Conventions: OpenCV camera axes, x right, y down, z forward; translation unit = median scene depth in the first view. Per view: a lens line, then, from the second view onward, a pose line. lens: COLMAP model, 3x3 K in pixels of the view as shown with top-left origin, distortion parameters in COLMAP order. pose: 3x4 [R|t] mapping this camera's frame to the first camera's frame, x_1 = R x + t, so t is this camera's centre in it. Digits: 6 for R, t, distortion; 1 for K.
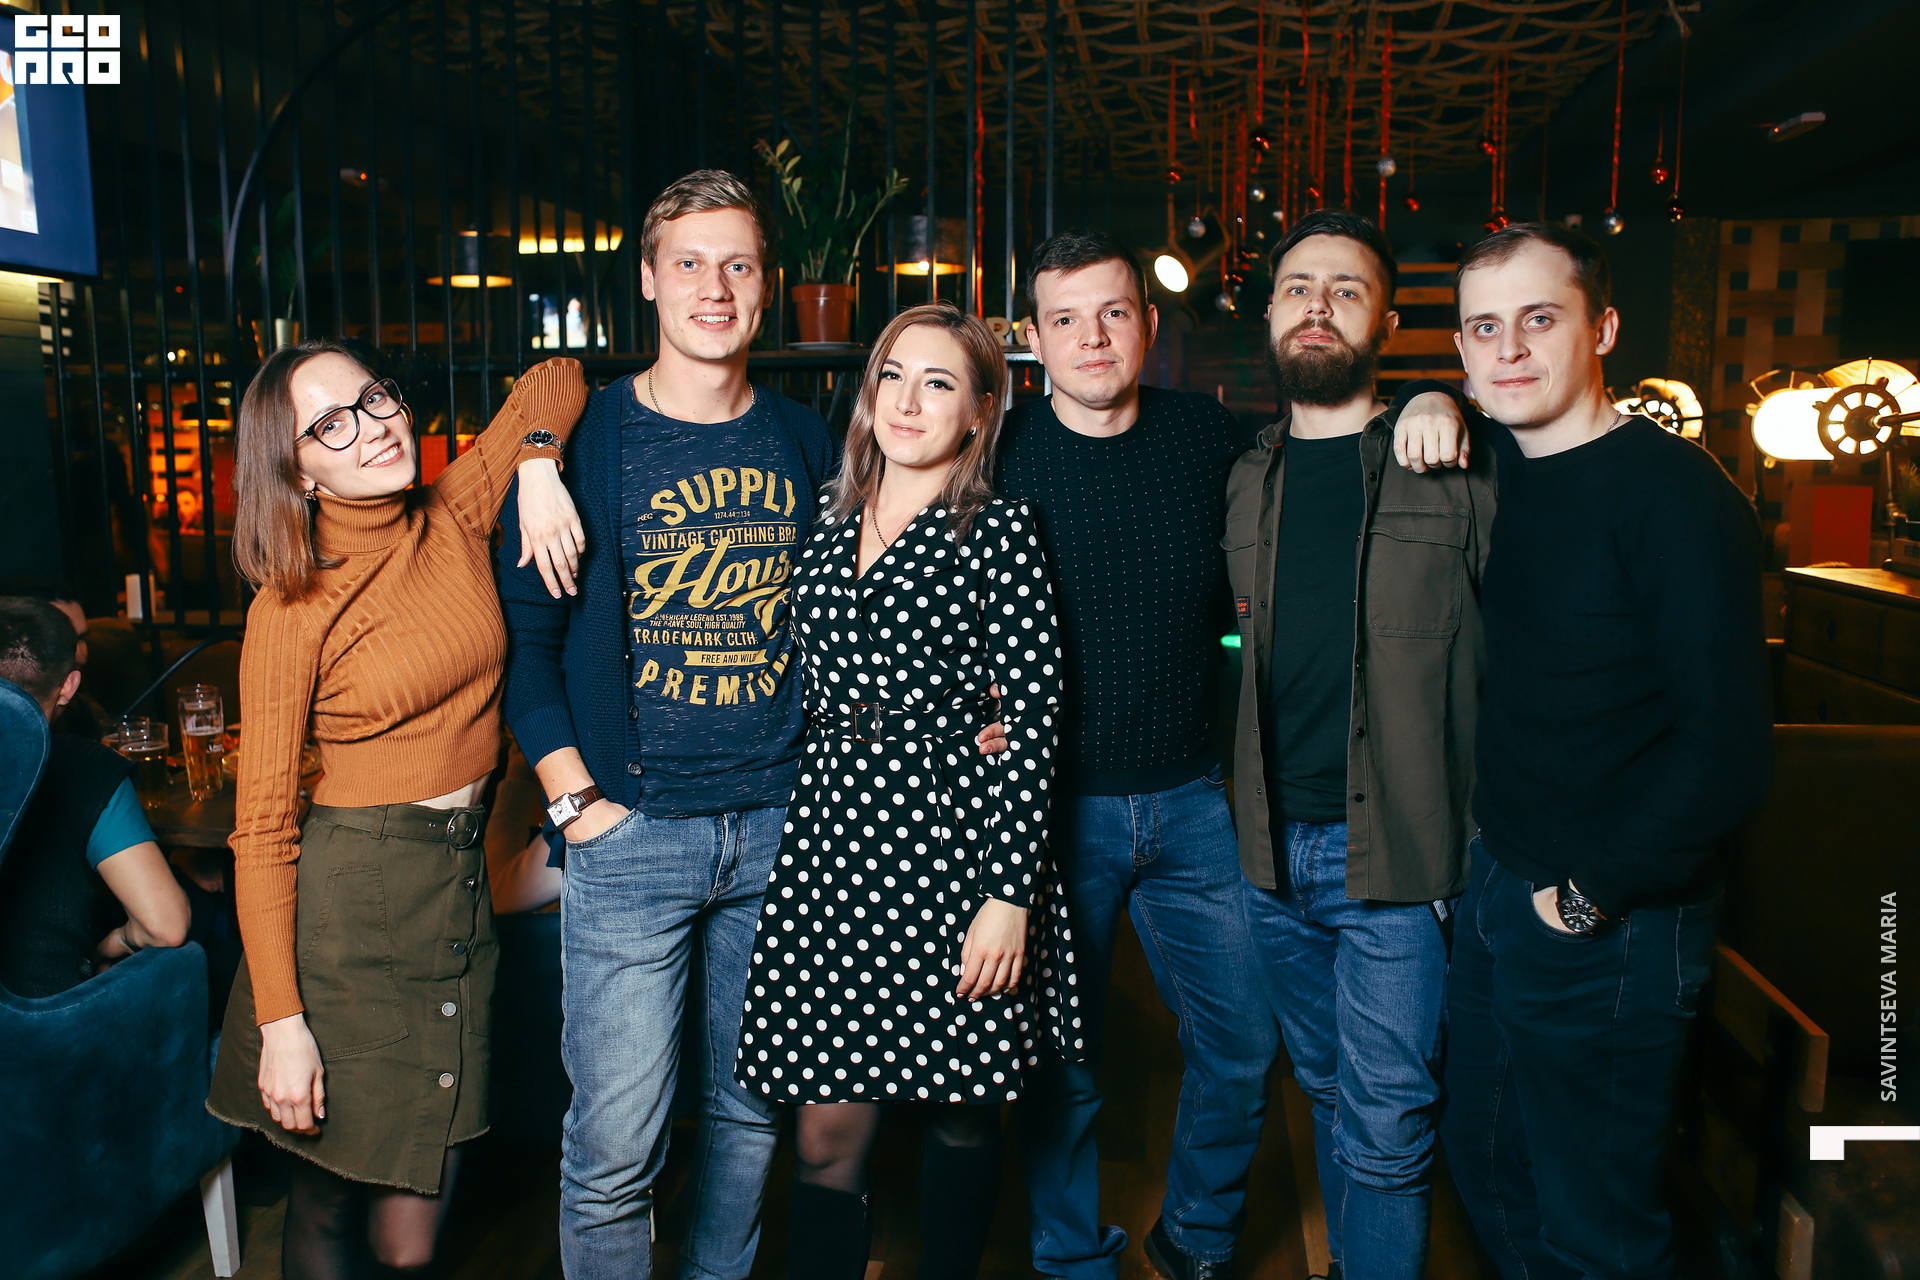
lens RADIAL K [[1515.2, 0, 960.0], [0, 1515.2, 640.0], [0, 0, 1]] dist [-0.119505, 0.154292]
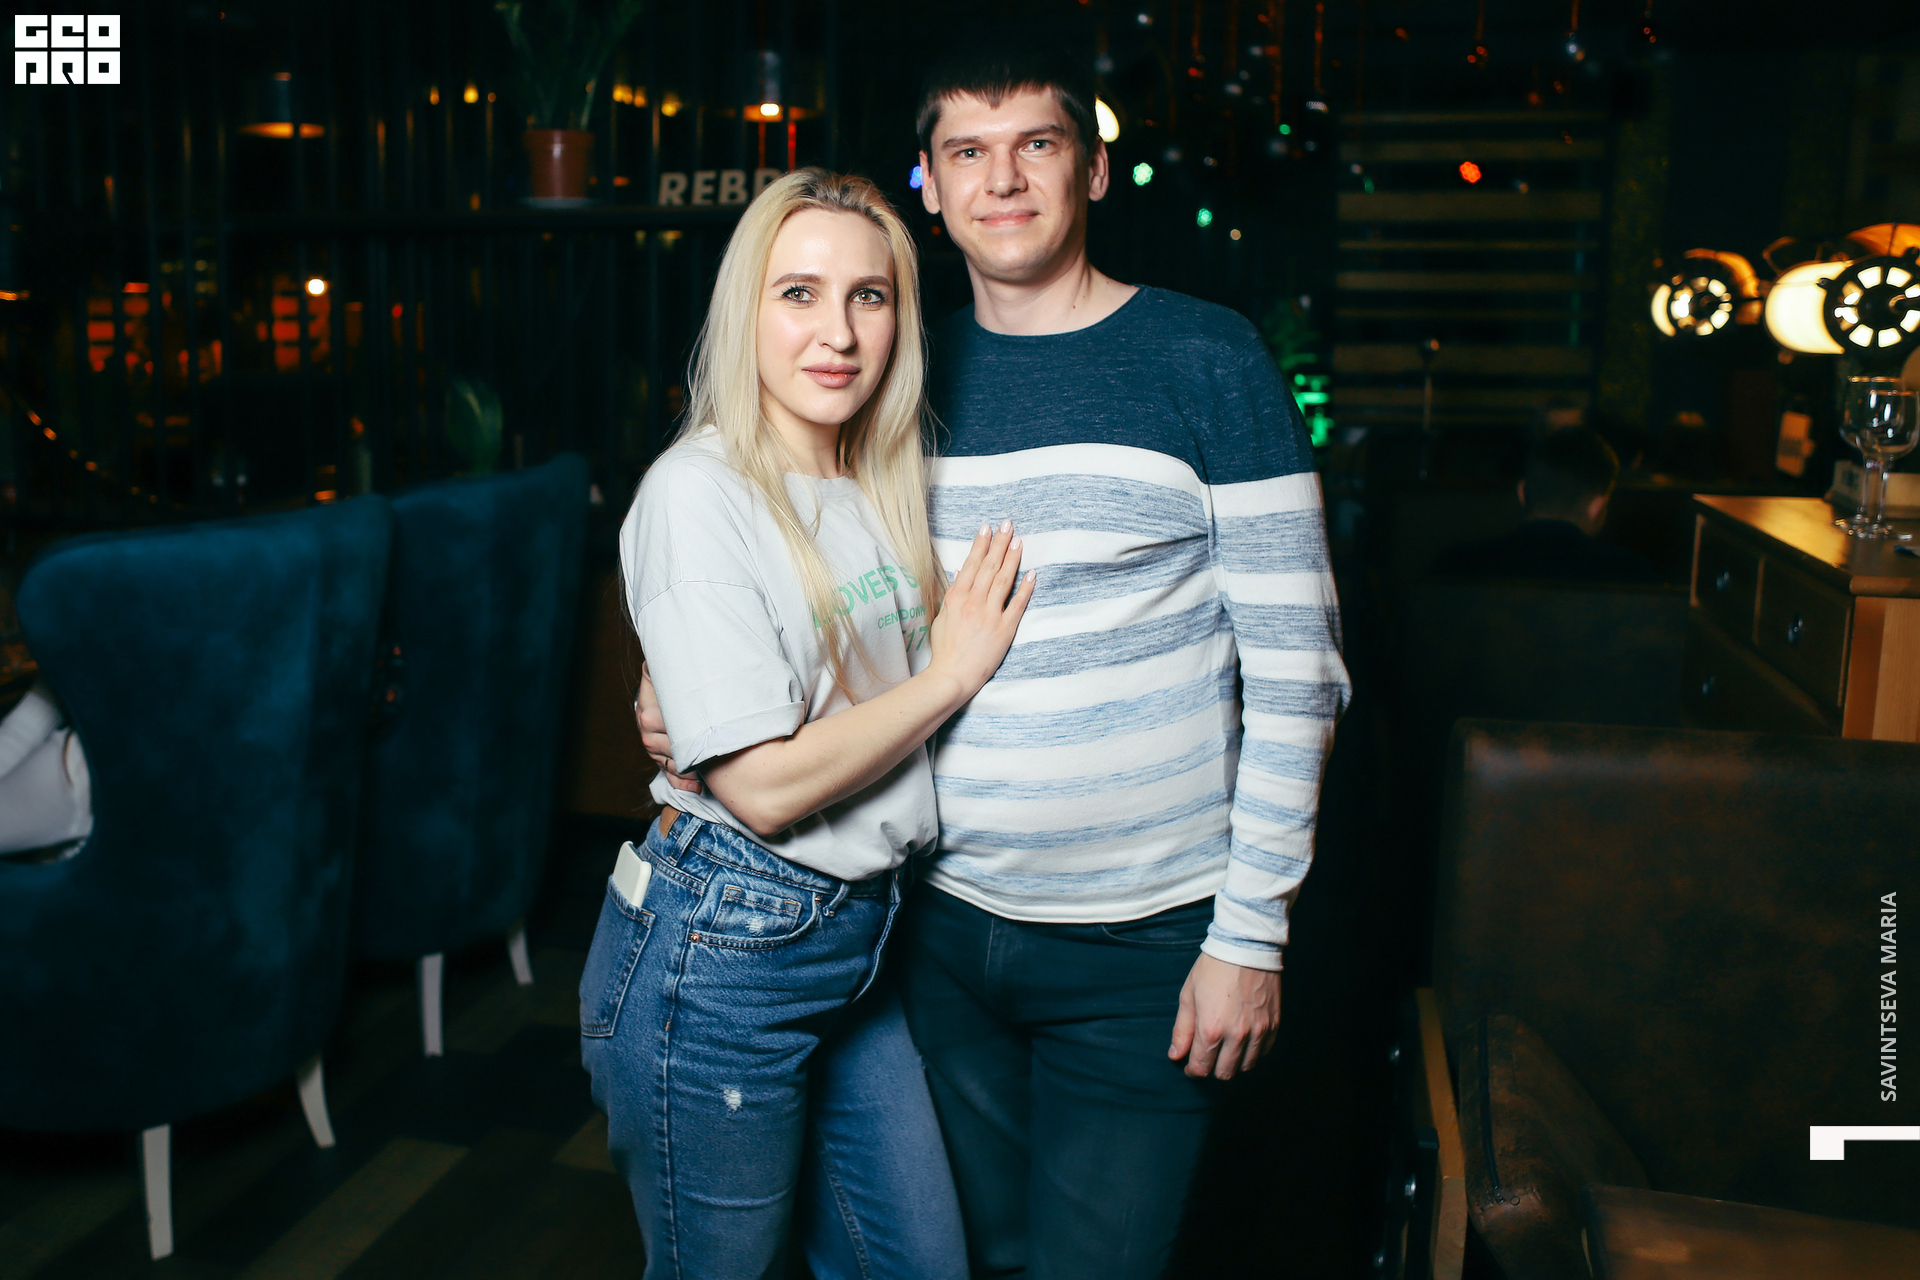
lens RADIAL K [[1665.0, 0, 873.4], [0, 1665.0, 571.5], [0, 0, 1]] dist [-0.129376, 0.165787]
pose [[0.991202, 0.031598, -0.128534, 0.154260], [-0.028825, 0.999311, 0.023377, -0.010488], [0.129184, -0.019467, 0.991429, 0.071591]]
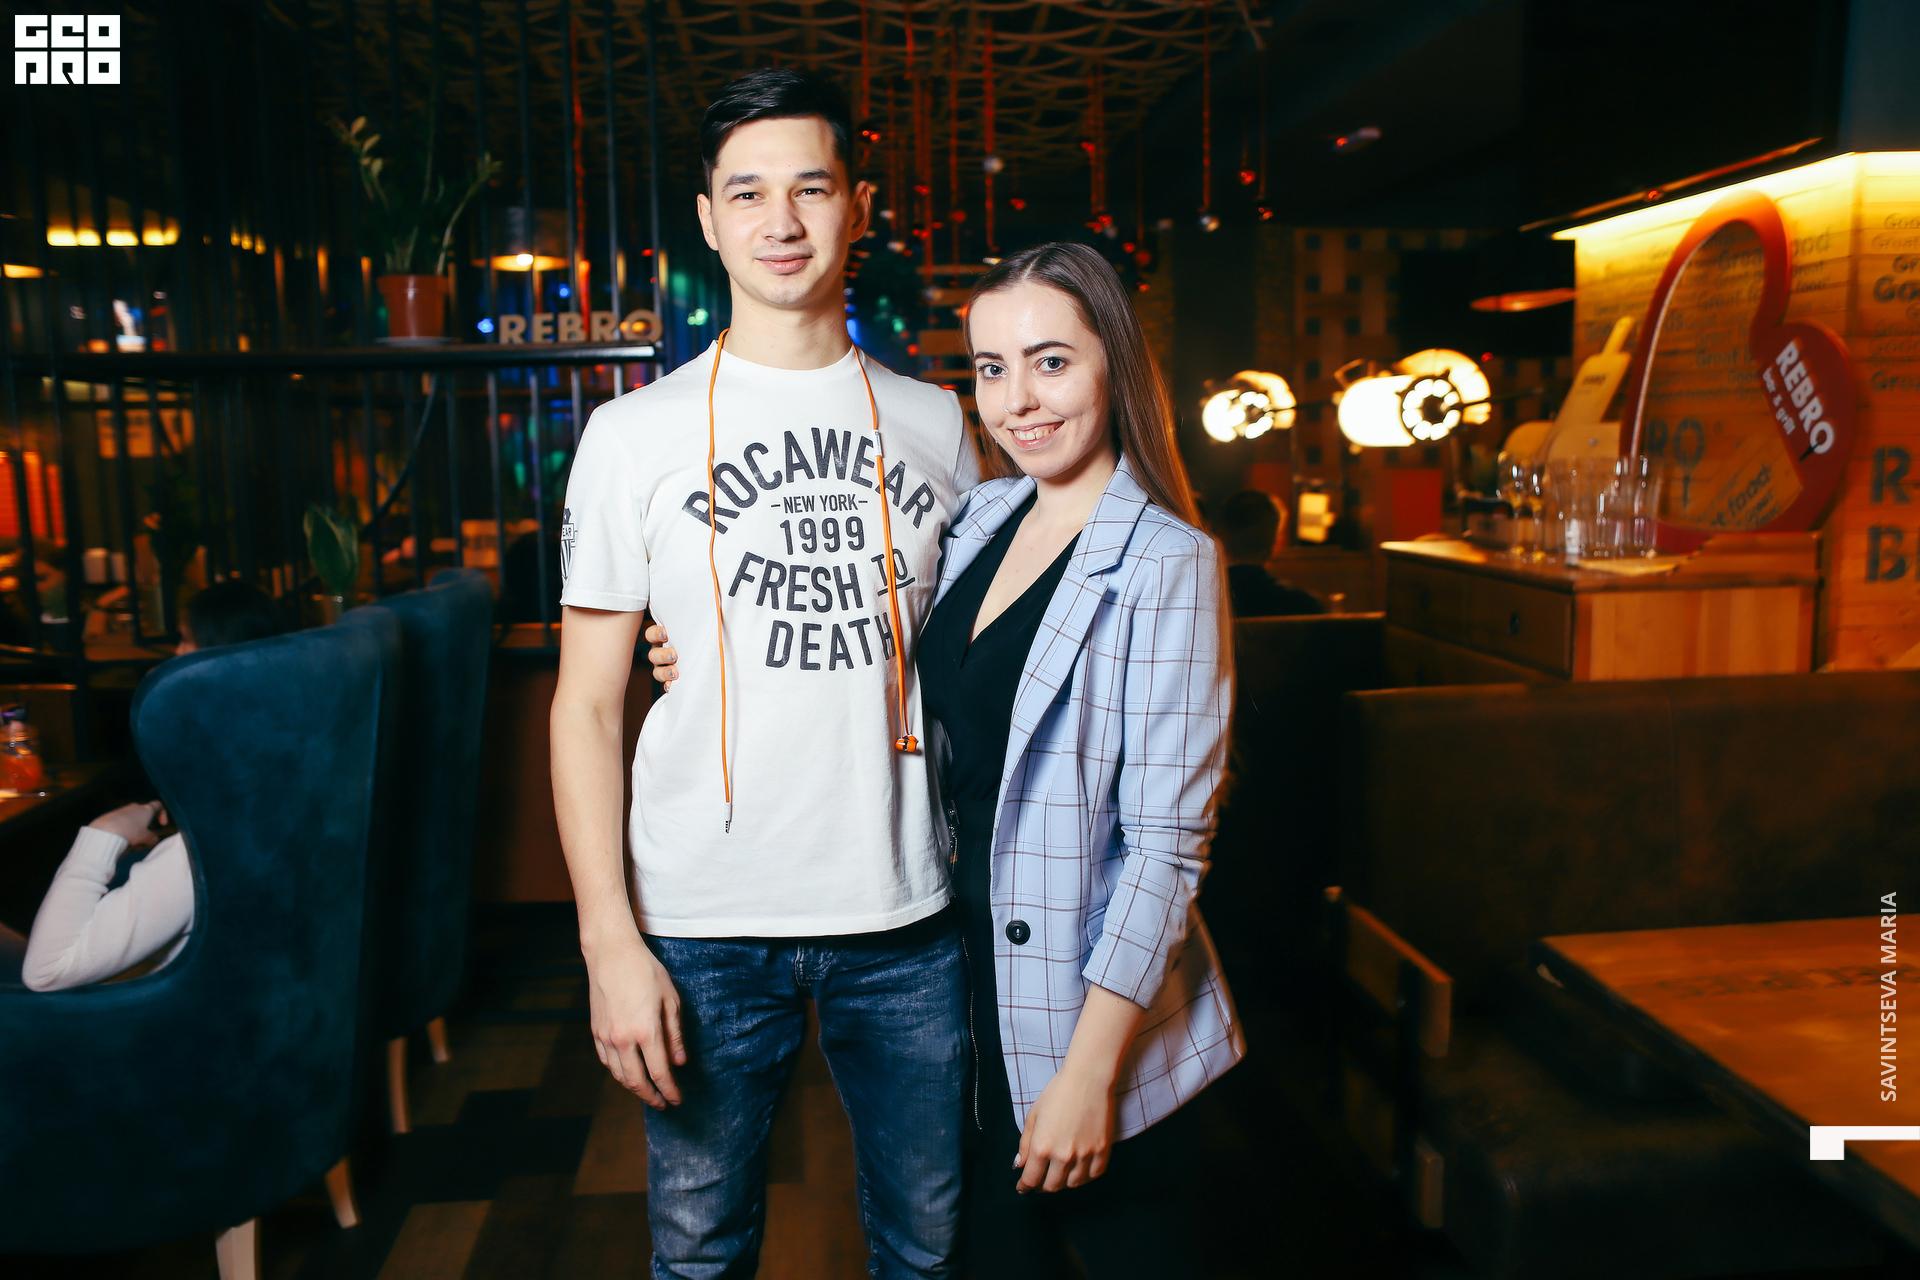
lens RADIAL K [[1515.2, 0, 960.0], [0, 1515.2, 640.0], [0, 0, 1]] dist [-0.119505, 0.154292]
pose [[0.968199, -0.047270, 0.245676, 0.000150], [0.048592, 0.998818, 0.000681, 0.002685], [-0.245418, 0.011279, 0.969352, 0.021925]]
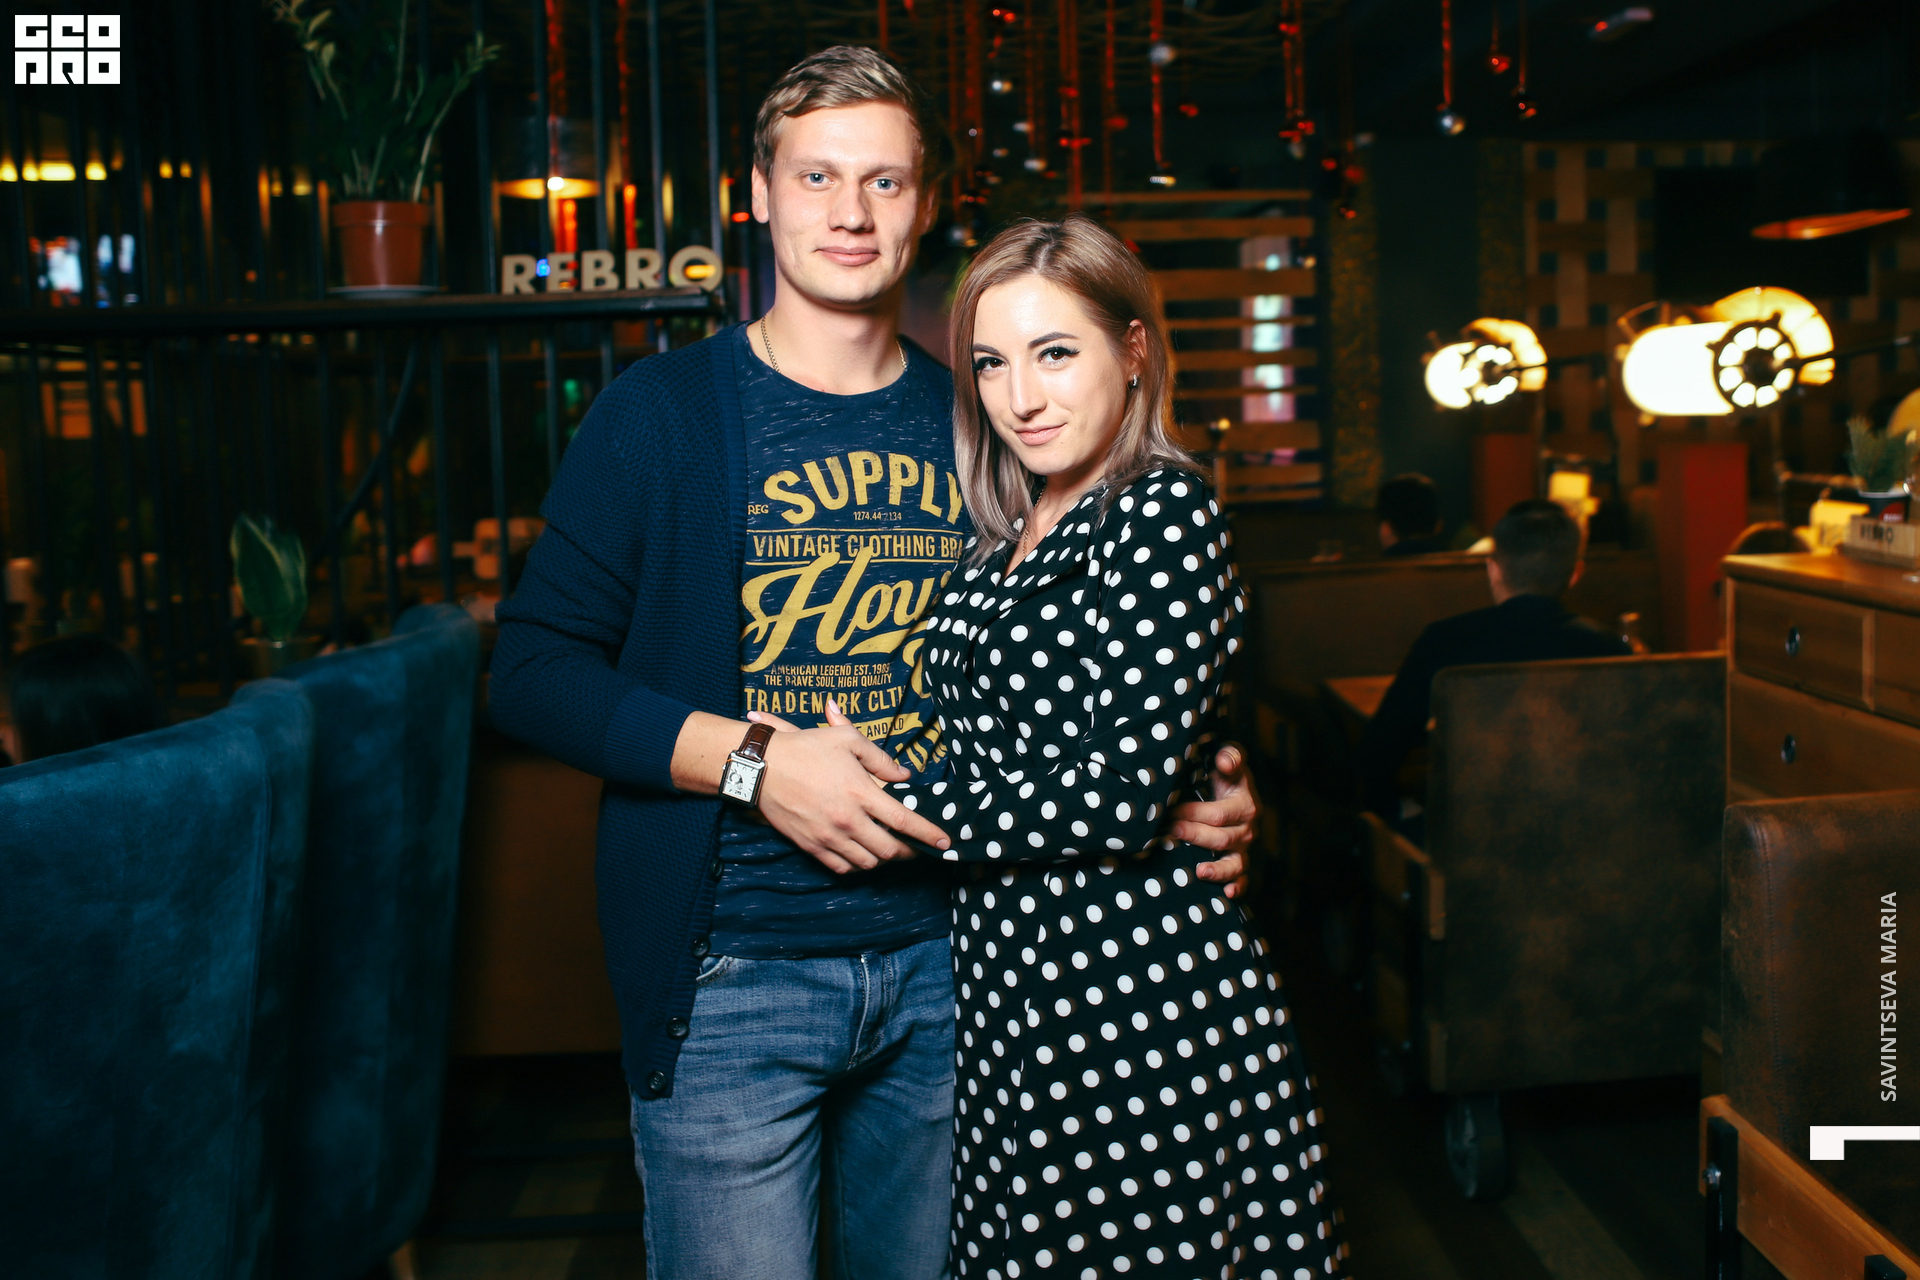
lens RADIAL K [[1749.2, 0, 1060.1], [0, 1749.2, 533.5], [0, 0, 1]] dist [-0.074000, 0.079734]
pose [[0.973902, -0.042343, 0.222985, 0.020445], [0.056305, 0.996806, -0.056631, -0.018737], [-0.219875, 0.067708, 0.973175, 0.132978]]
